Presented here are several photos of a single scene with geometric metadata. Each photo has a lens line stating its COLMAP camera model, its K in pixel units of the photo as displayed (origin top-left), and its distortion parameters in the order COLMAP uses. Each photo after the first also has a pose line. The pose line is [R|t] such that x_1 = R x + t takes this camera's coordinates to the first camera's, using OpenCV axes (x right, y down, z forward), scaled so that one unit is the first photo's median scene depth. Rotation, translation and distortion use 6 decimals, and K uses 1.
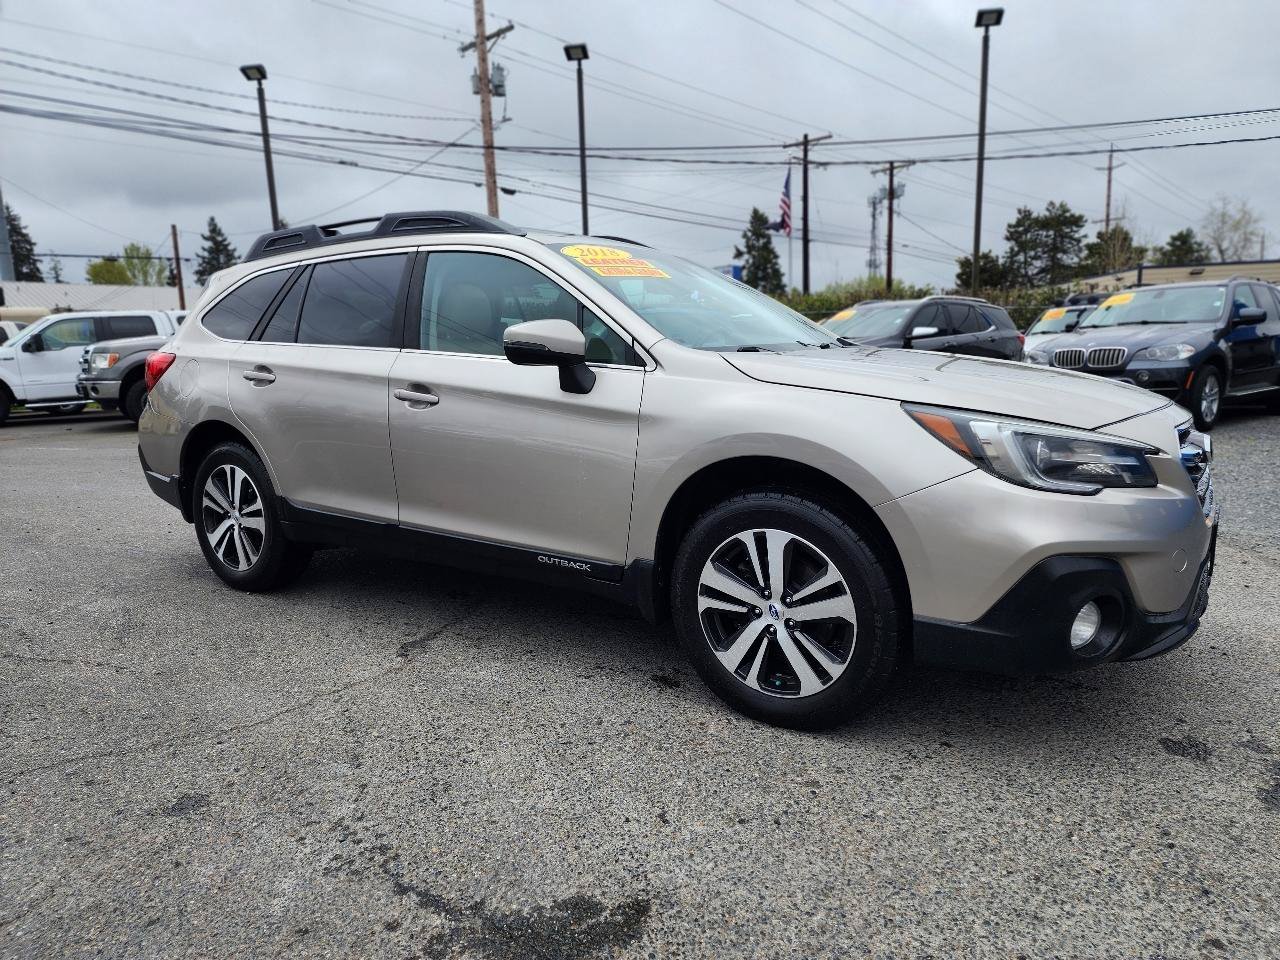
lens RADIAL K [[853.9, 0, 640.7], [0, 853.9, 484.3], [0, 0, 1]] dist [0.092875, -0.082983]
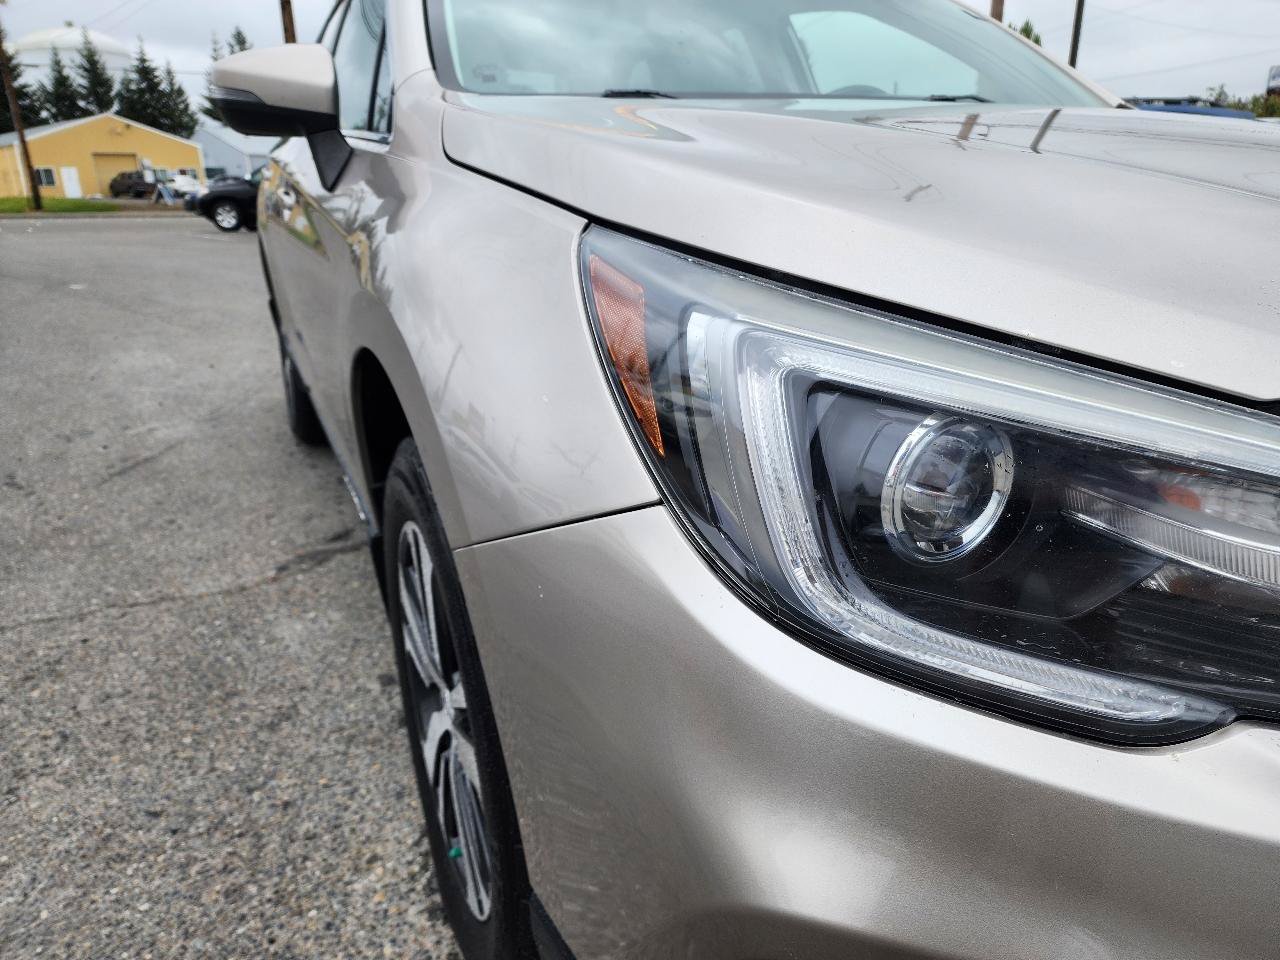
lens RADIAL K [[889.4, 0, 640.0], [0, 889.4, 480.0], [0, 0, 1]] dist [0.072535, -0.067635]
pose [[0.852157, 0.175842, -0.492857, 0.381668], [-0.090087, 0.977085, 0.192843, -0.054809], [0.515473, -0.119932, 0.848472, 0.575562]]
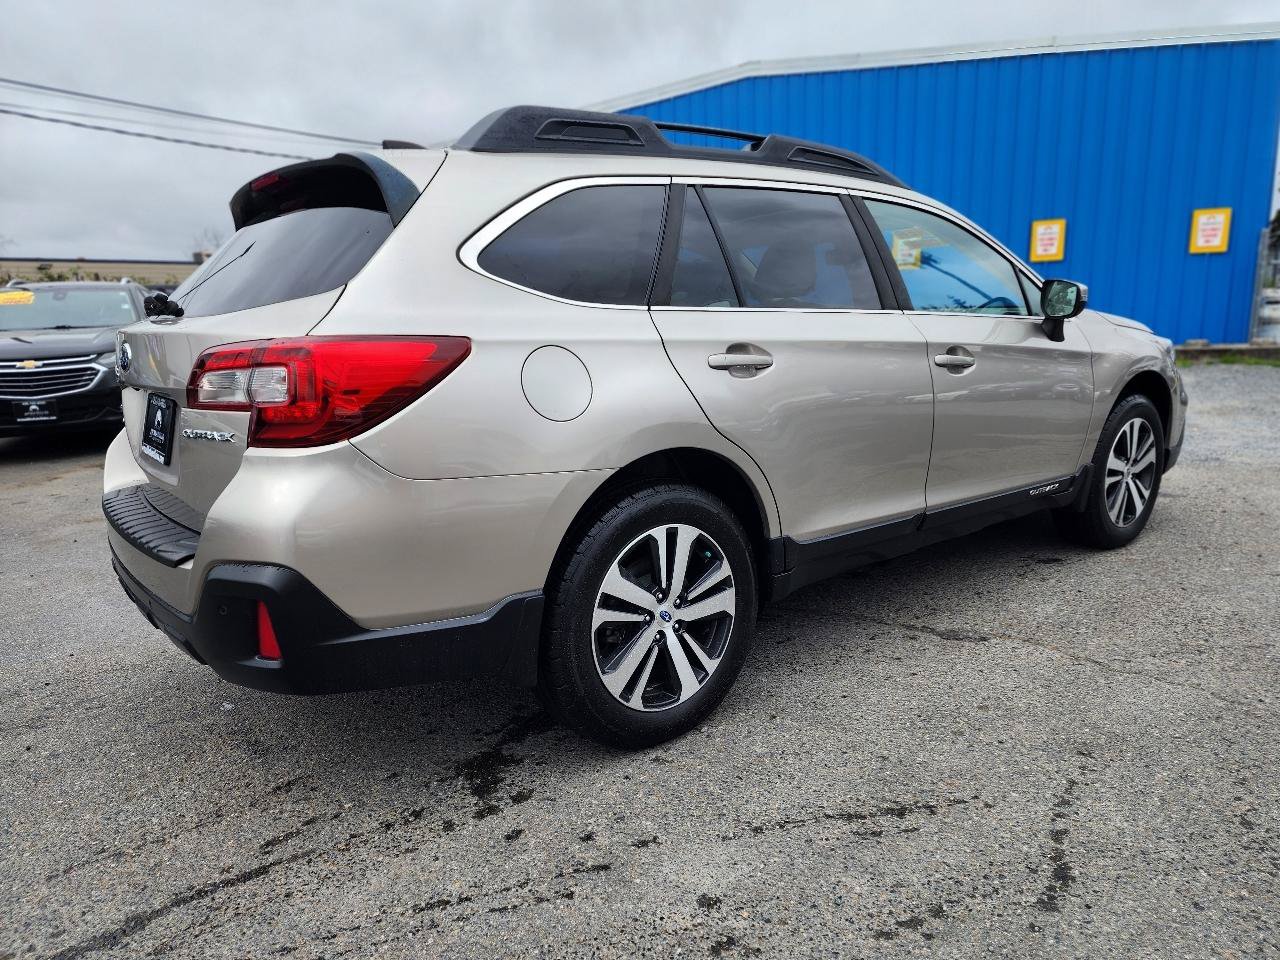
lens RADIAL K [[853.9, 0, 640.7], [0, 853.9, 484.3], [0, 0, 1]] dist [0.092875, -0.082983]
pose [[0.291007, -0.181256, 0.939394, -1.362462], [0.183068, 0.974295, 0.131279, -0.171086], [-0.939043, 0.133770, 0.316709, 1.140019]]
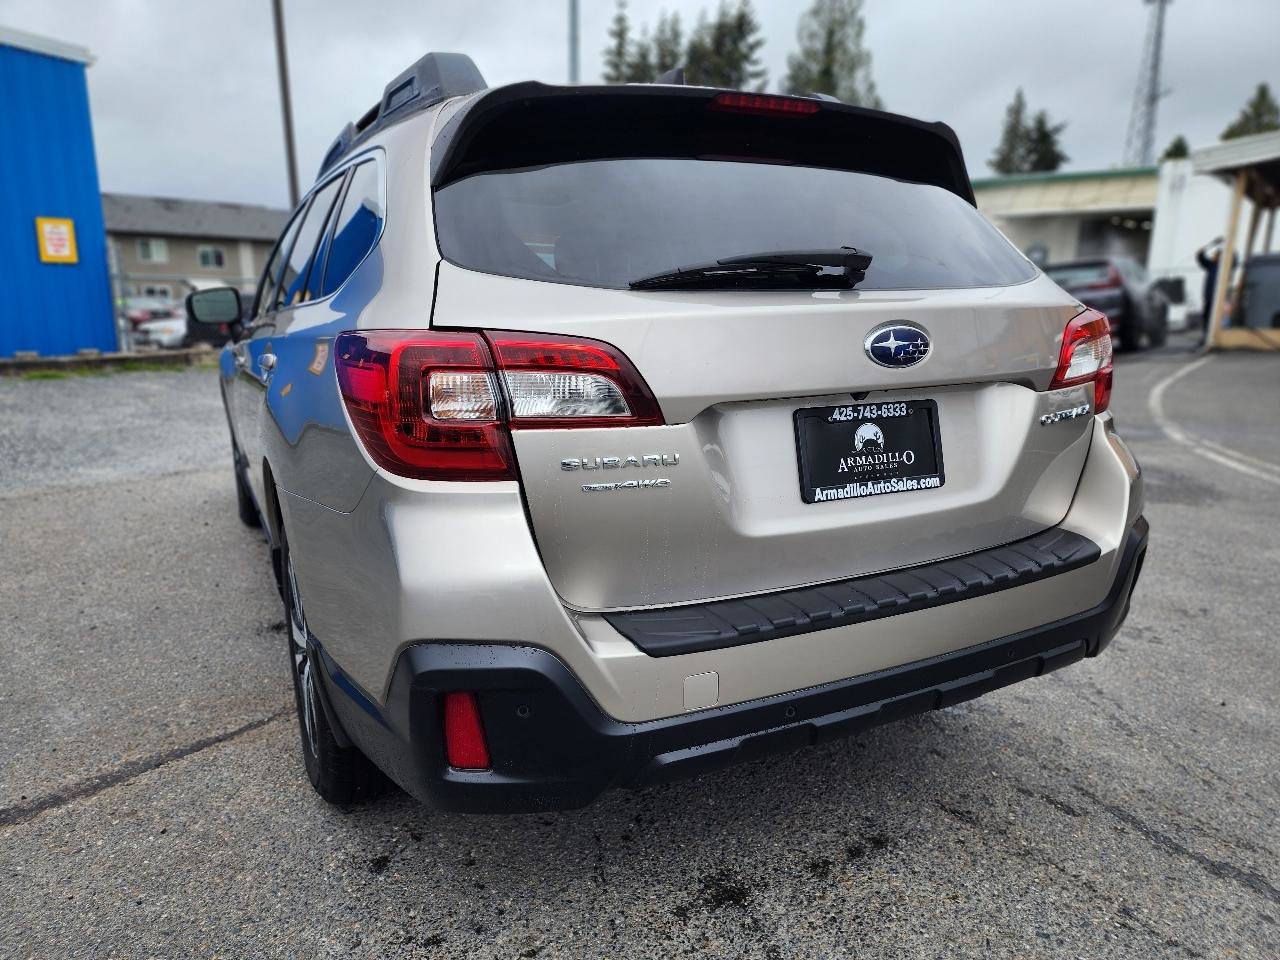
lens RADIAL K [[862.7, 0, 633.3], [0, 862.7, 471.3], [0, 0, 1]] dist [0.089345, -0.081491]
pose [[-0.877404, -0.070135, 0.474599, -0.873786], [0.101644, 0.939623, 0.326767, -0.371676], [-0.468862, 0.334947, -0.817300, 2.287339]]
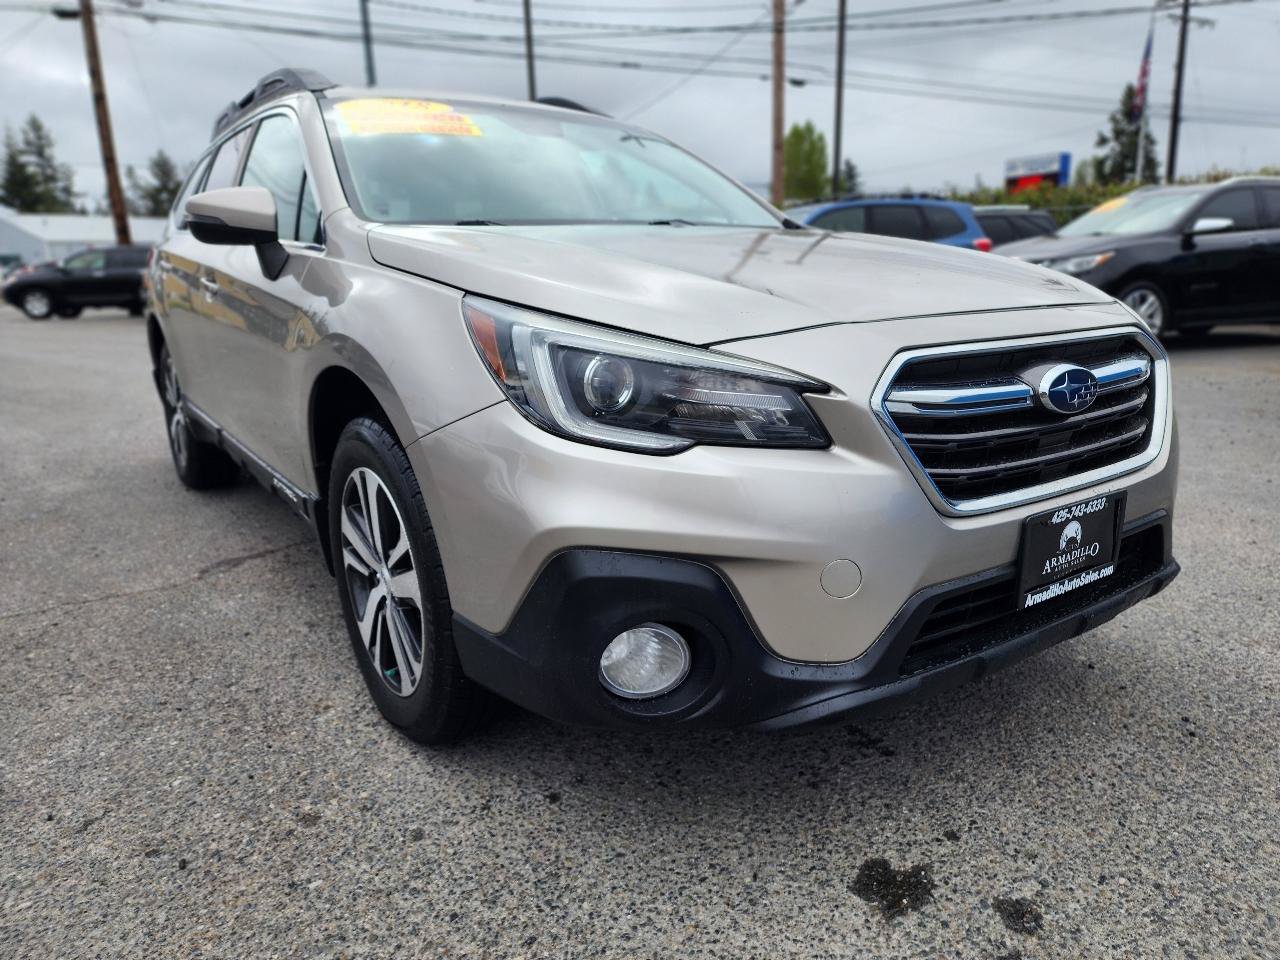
lens RADIAL K [[865.8, 0, 640.0], [0, 865.8, 480.0], [0, 0, 1]] dist [0.085404, -0.079322]
pose [[0.935711, 0.087529, -0.341736, 0.524729], [-0.056067, 0.993316, 0.100899, -0.022382], [0.348283, -0.075252, 0.934364, 0.322025]]
